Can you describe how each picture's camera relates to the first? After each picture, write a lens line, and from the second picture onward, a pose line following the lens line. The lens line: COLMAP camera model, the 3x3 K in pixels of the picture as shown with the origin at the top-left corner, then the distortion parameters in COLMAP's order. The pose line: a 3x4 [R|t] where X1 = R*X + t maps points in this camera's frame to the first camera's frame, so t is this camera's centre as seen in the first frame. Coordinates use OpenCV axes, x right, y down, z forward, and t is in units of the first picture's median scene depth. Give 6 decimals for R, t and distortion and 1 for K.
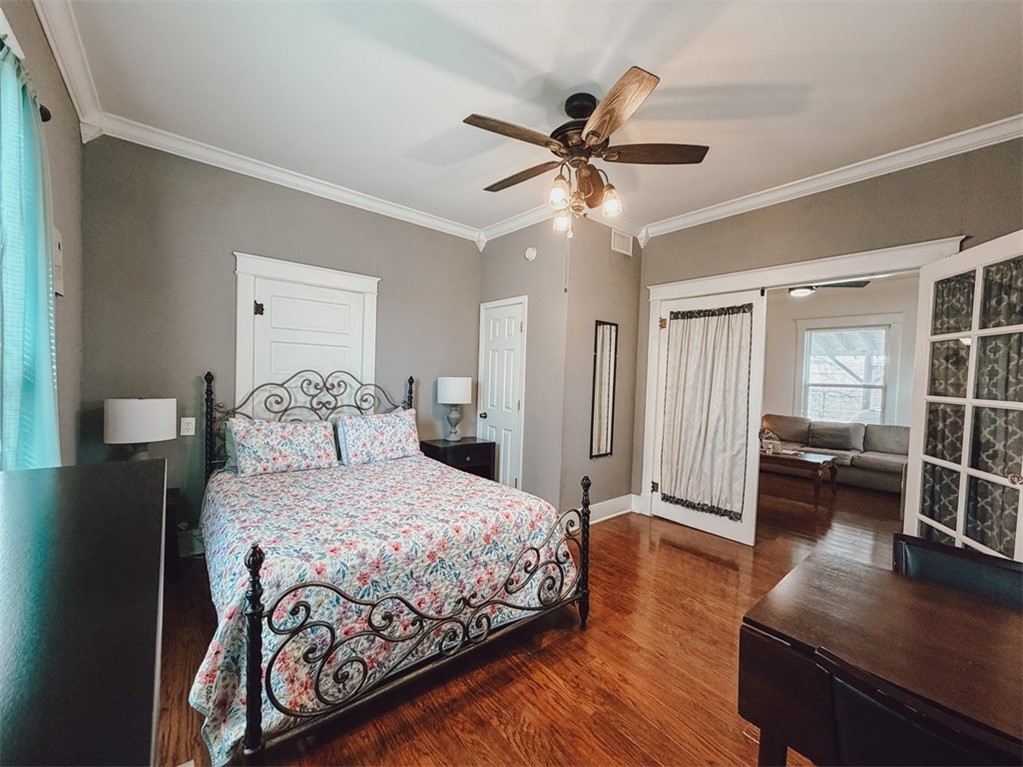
lens RADIAL K [[414.8, 0, 511.4], [0, 414.8, 384.1], [0, 0, 1]] dist [-0.000525, 0.000105]
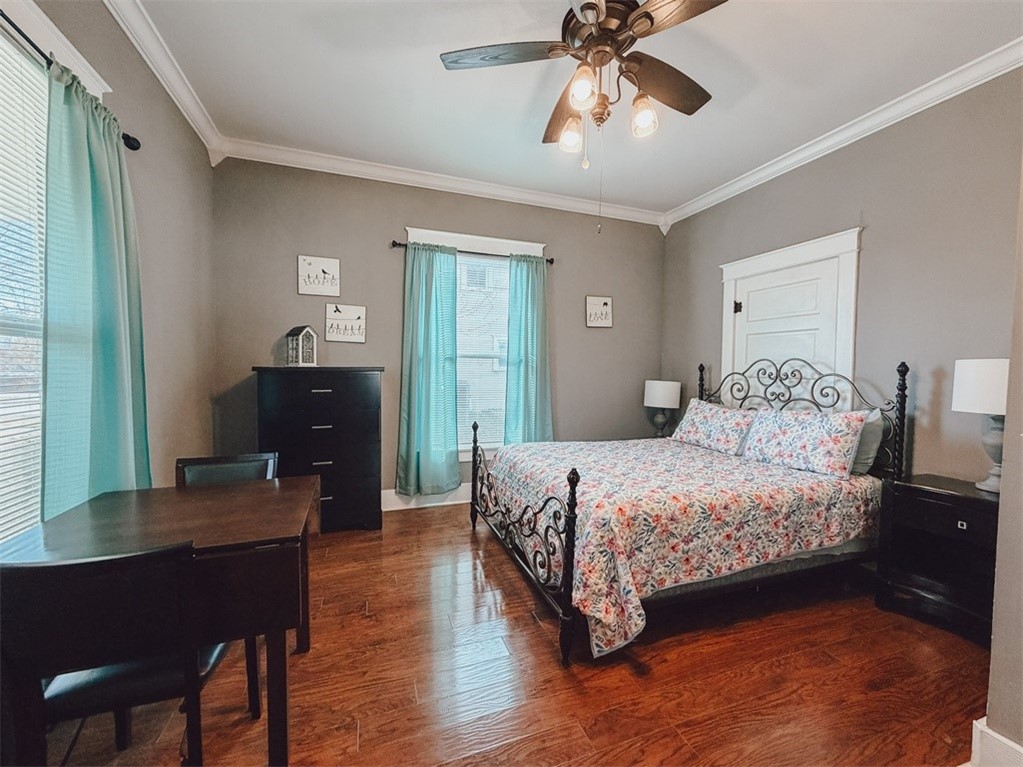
lens RADIAL K [[414.8, 0, 512.1], [0, 414.8, 389.1], [0, 0, 1]] dist [-0.000525, 0.000105]
pose [[-0.337266, 0.011578, -0.941338, 0.622880], [-0.045028, 0.998582, 0.028415, 0.034949], [0.940332, 0.051970, -0.336267, 0.759578]]
